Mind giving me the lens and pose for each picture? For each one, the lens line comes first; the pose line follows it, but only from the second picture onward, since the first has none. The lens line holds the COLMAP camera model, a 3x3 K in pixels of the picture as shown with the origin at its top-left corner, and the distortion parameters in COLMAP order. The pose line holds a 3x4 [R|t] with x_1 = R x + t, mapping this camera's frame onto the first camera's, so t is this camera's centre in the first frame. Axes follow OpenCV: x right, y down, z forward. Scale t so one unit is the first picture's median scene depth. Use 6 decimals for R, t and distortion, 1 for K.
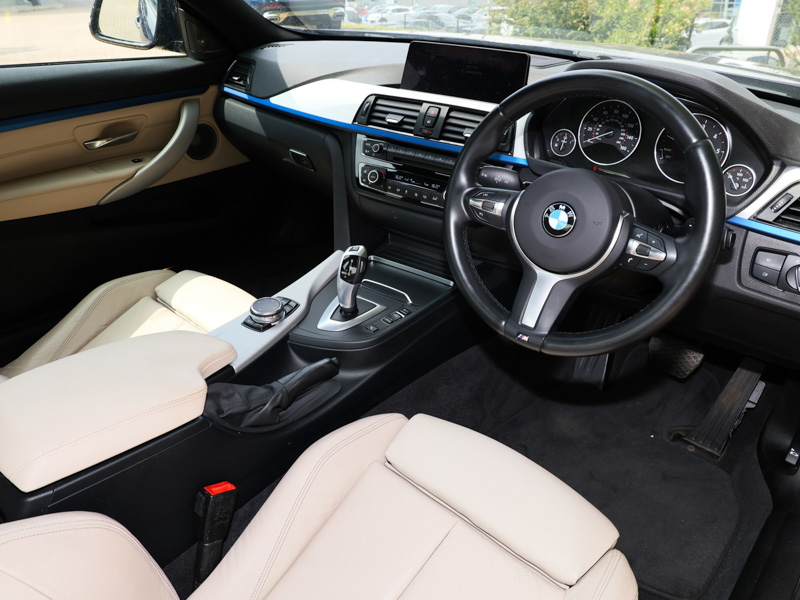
lens RADIAL K [[623.2, 0, 382.7], [0, 623.2, 288.5], [0, 0, 1]] dist [-0.001699, 0.004722]
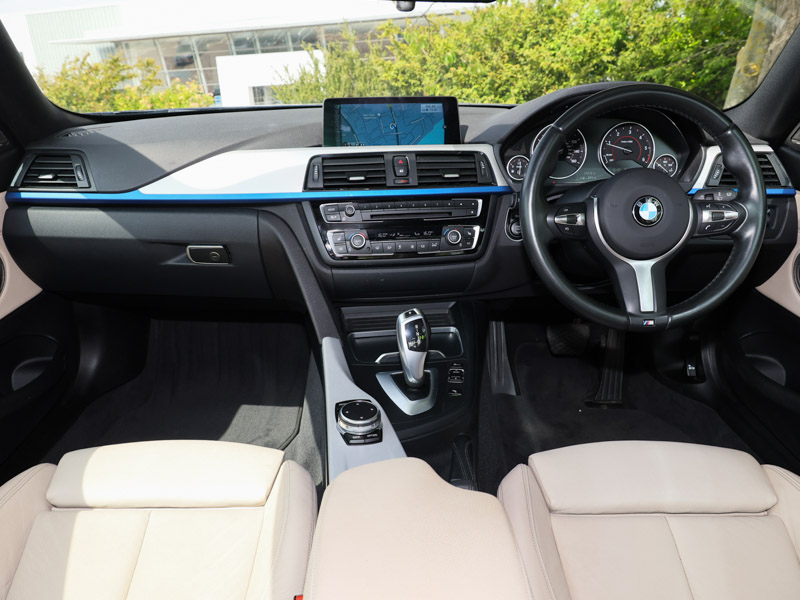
lens RADIAL K [[623.2, 0, 398.6], [0, 623.2, 294.6], [0, 0, 1]] dist [-0.001699, 0.004722]
pose [[0.730474, -0.262500, 0.630477, -0.635811], [0.346354, 0.938042, -0.010733, -0.089185], [-0.588597, 0.226209, 0.776134, 0.333370]]
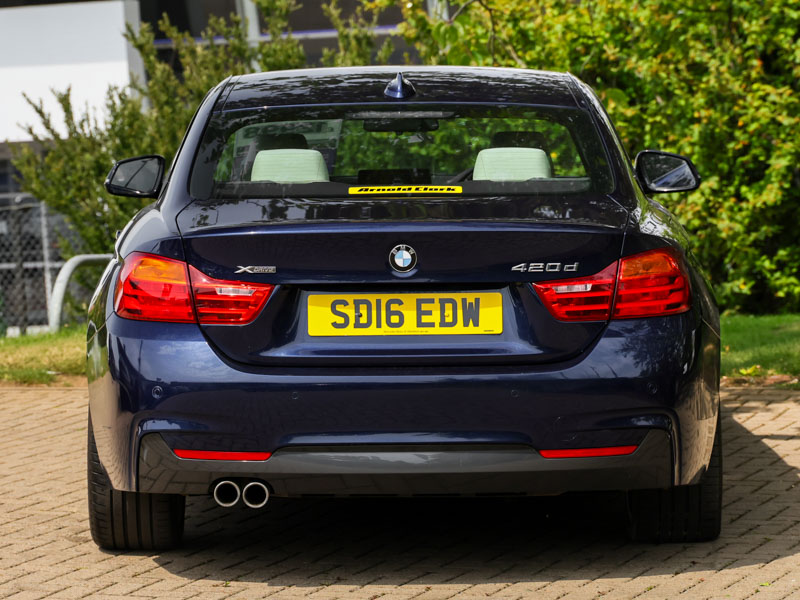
lens RADIAL K [[2771.5, 0, 400.1], [0, 2771.5, 300.1], [0, 0, 1]] dist [-0.196143, 0.000000]
pose [[0.743881, -0.095108, 0.661511, -5.879967], [0.355377, 0.894572, -0.271012, 2.595454], [-0.565994, 0.436686, 0.699254, -5.218388]]
